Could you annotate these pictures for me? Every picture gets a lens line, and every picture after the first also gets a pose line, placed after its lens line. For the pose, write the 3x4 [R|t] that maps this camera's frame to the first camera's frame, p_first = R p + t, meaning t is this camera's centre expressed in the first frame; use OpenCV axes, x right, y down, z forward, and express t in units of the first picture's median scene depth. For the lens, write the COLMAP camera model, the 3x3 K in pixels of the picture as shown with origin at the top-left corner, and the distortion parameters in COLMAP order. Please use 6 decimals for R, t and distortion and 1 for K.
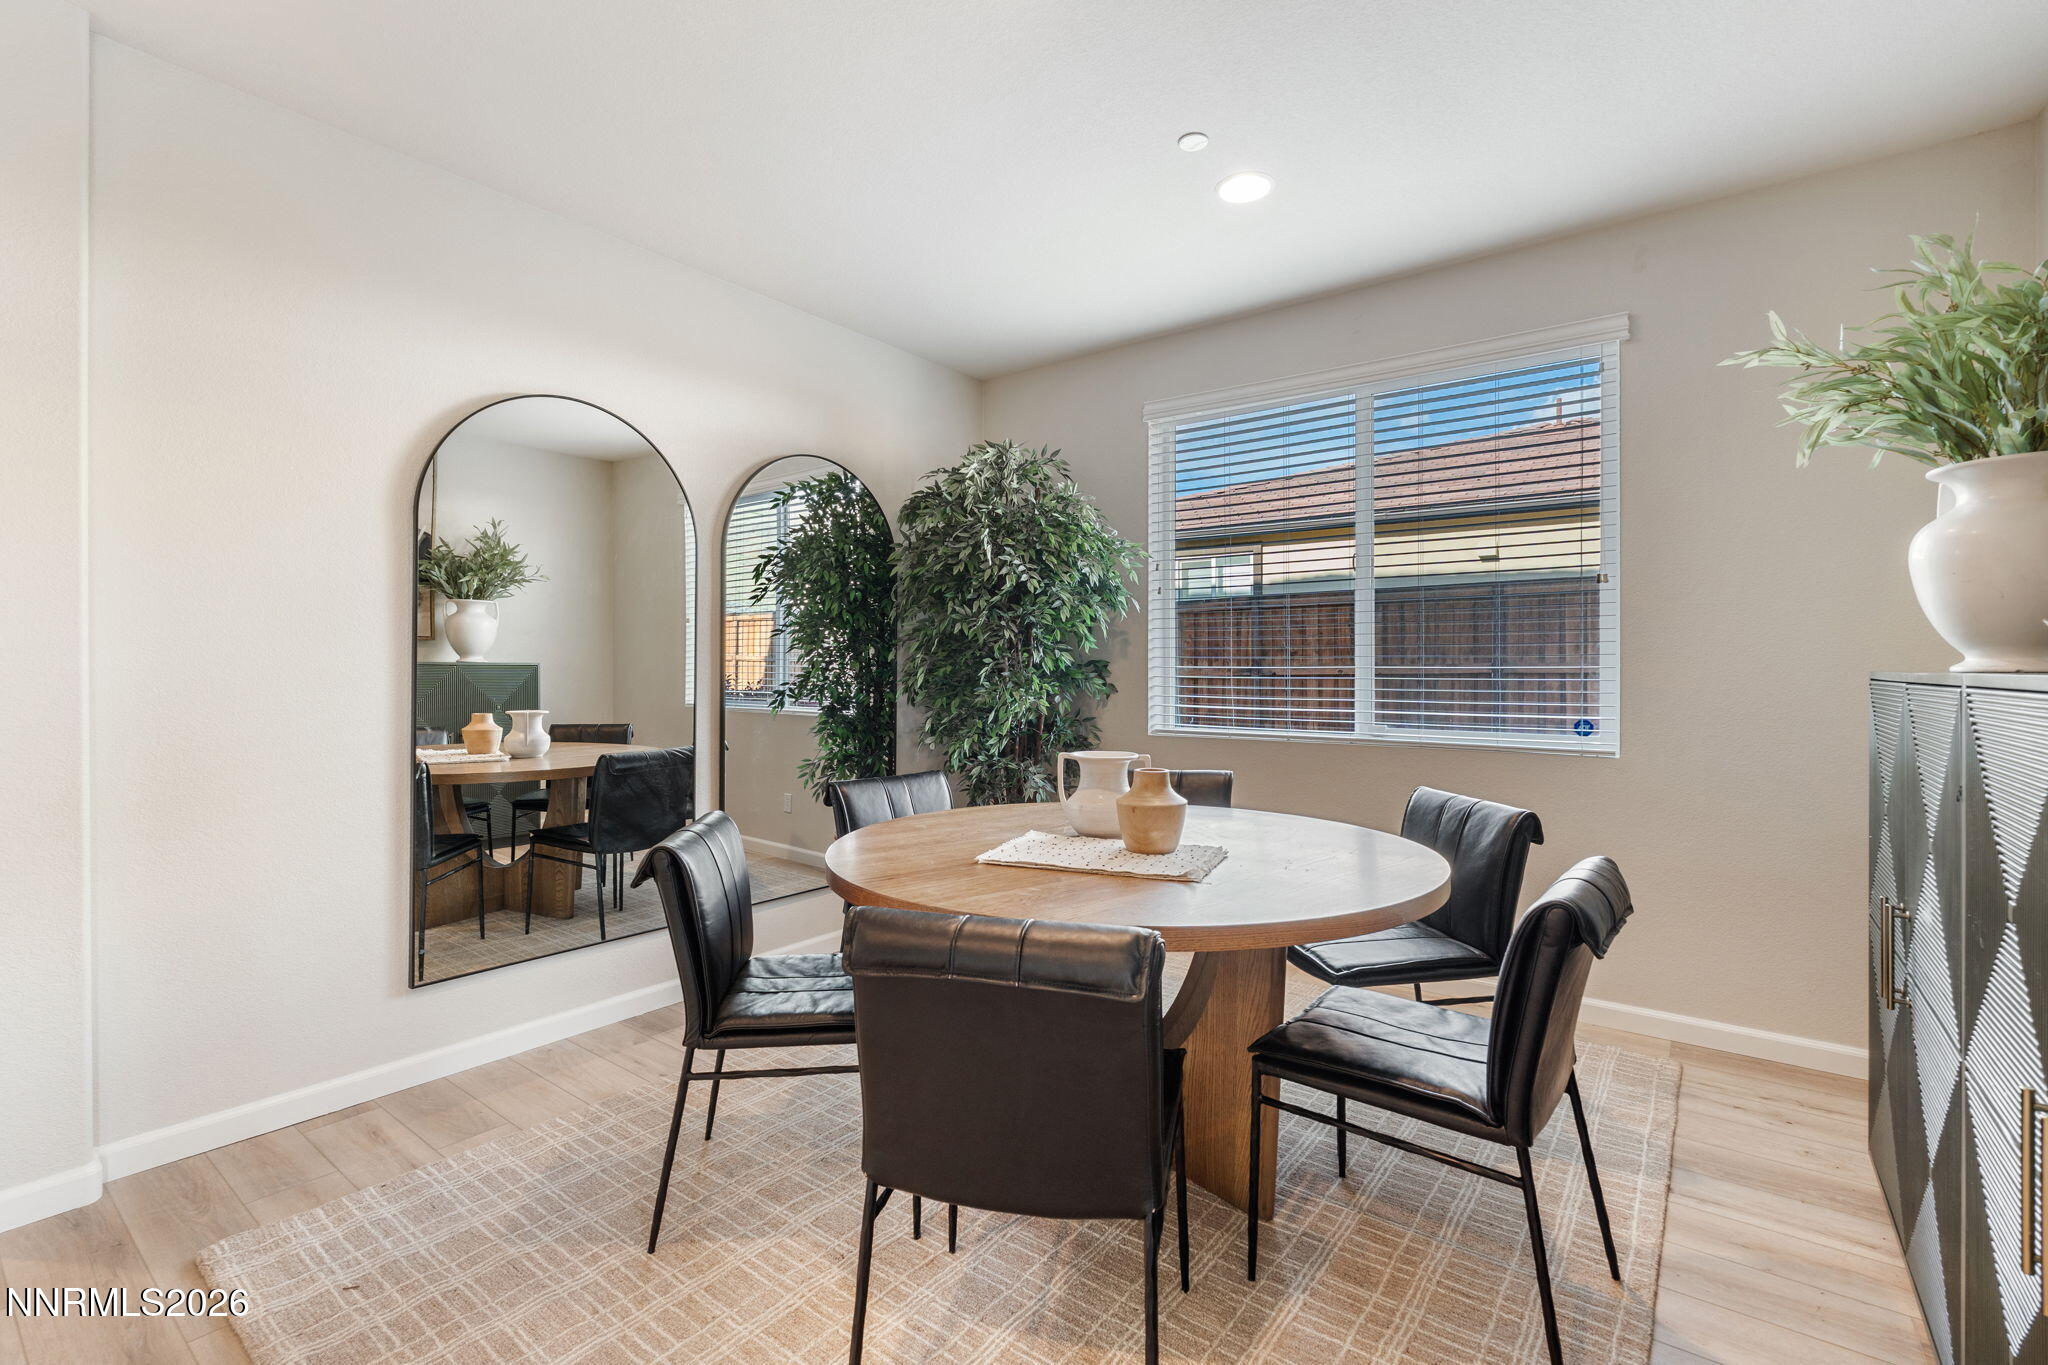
lens RADIAL K [[914.8, 0, 1022.3], [0, 914.8, 664.6], [0, 0, 1]] dist [0.002696, 0.000011]
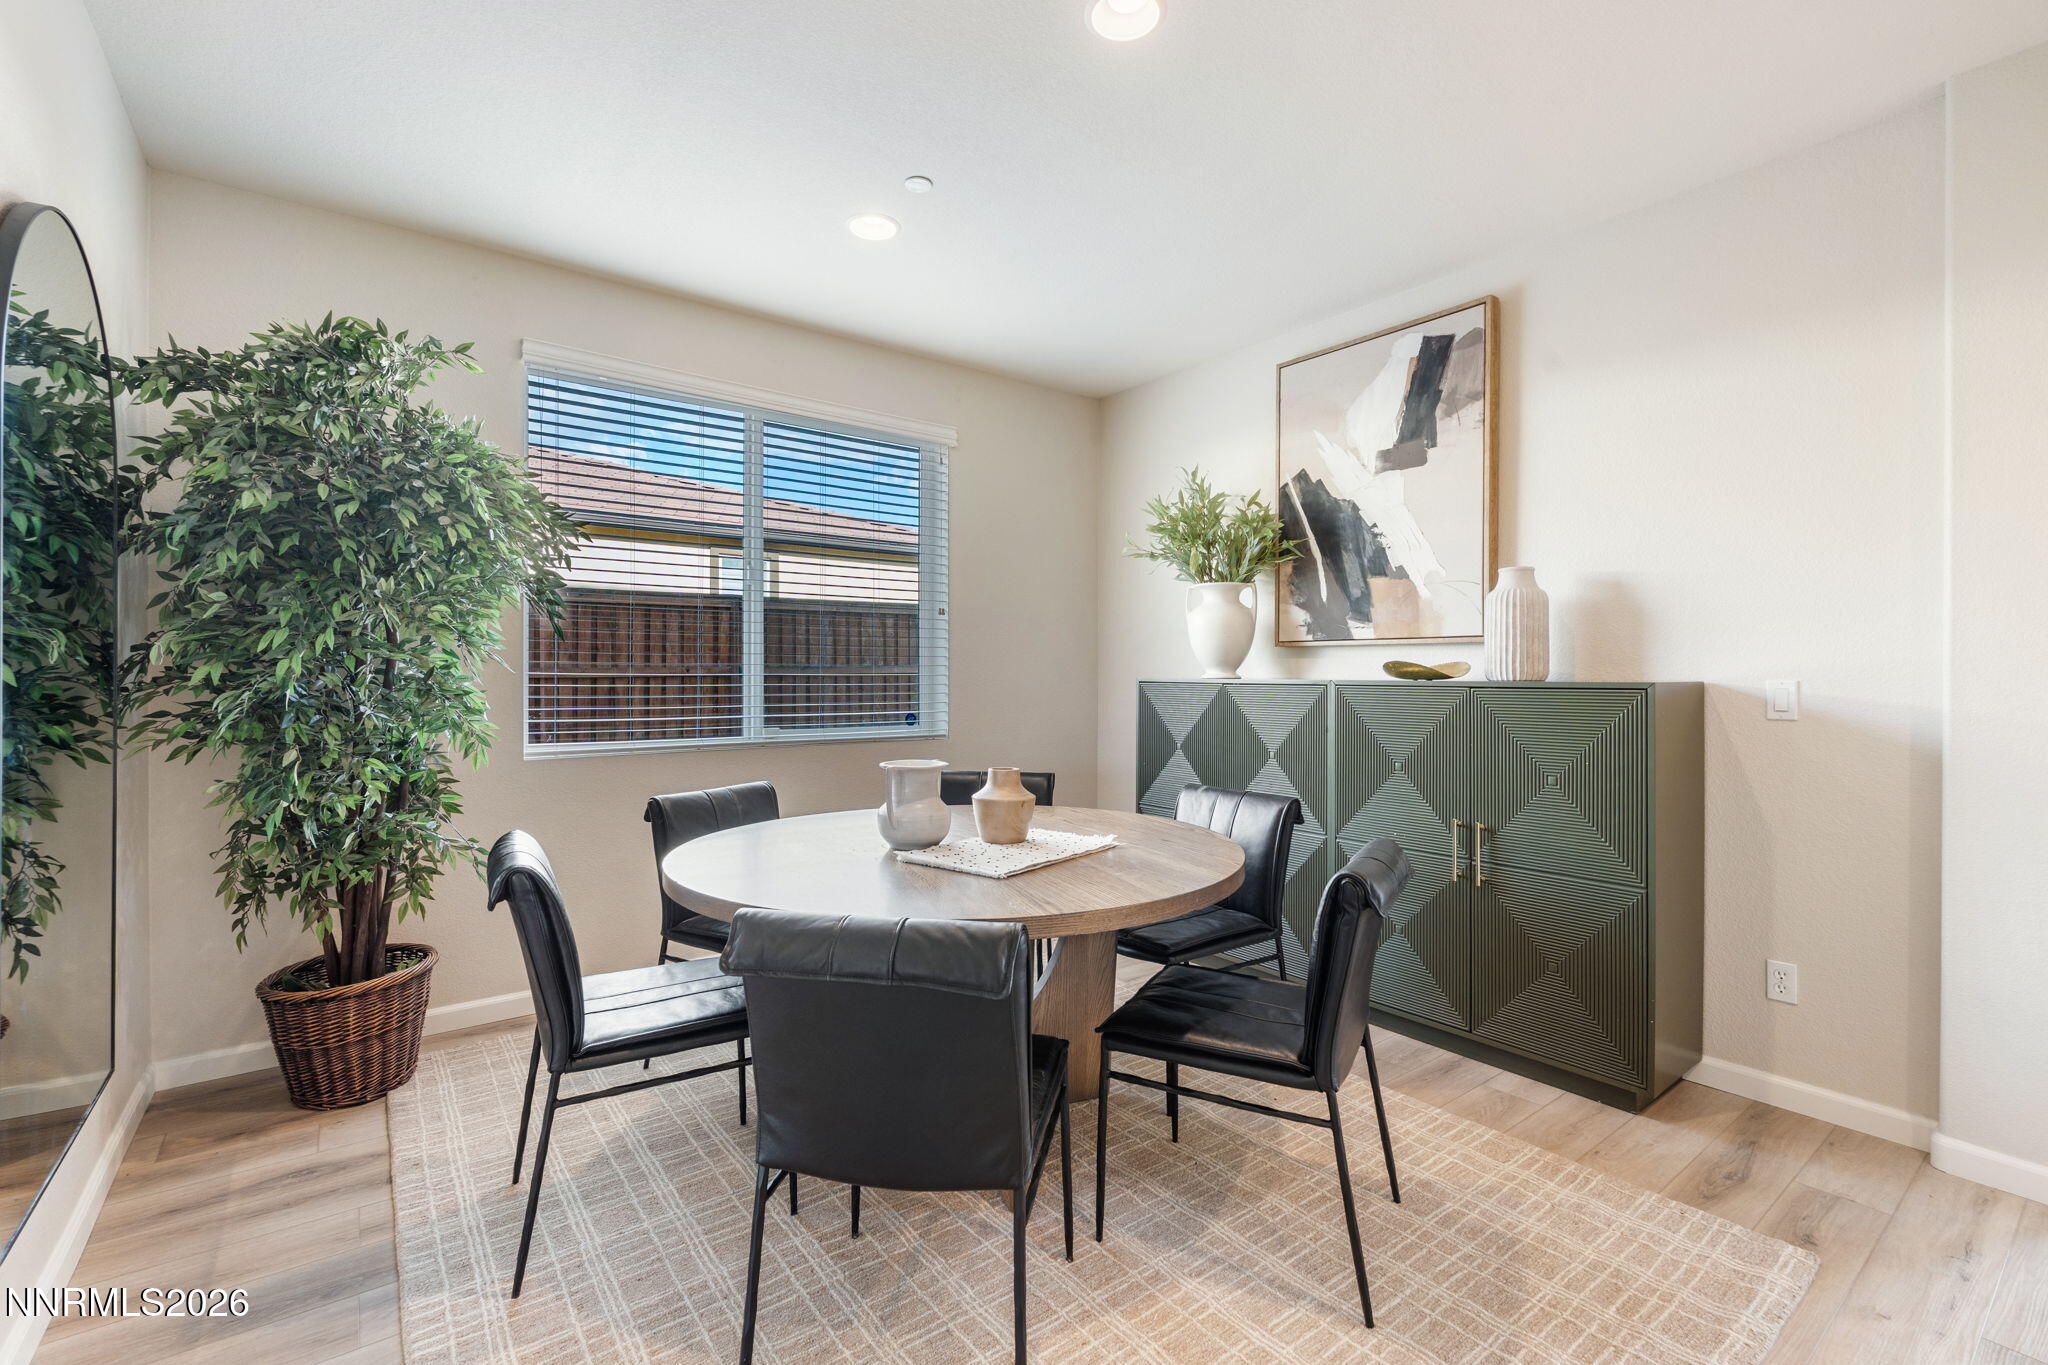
lens RADIAL K [[908.0, 0, 1031.3], [0, 908.0, 669.7], [0, 0, 1]] dist [-0.002641, 0.000058]
pose [[0.270442, 0.007762, 0.962705, -0.557287], [-0.006175, 0.999961, -0.006327, 0.002449], [-0.962716, -0.004233, 0.270480, 0.407788]]
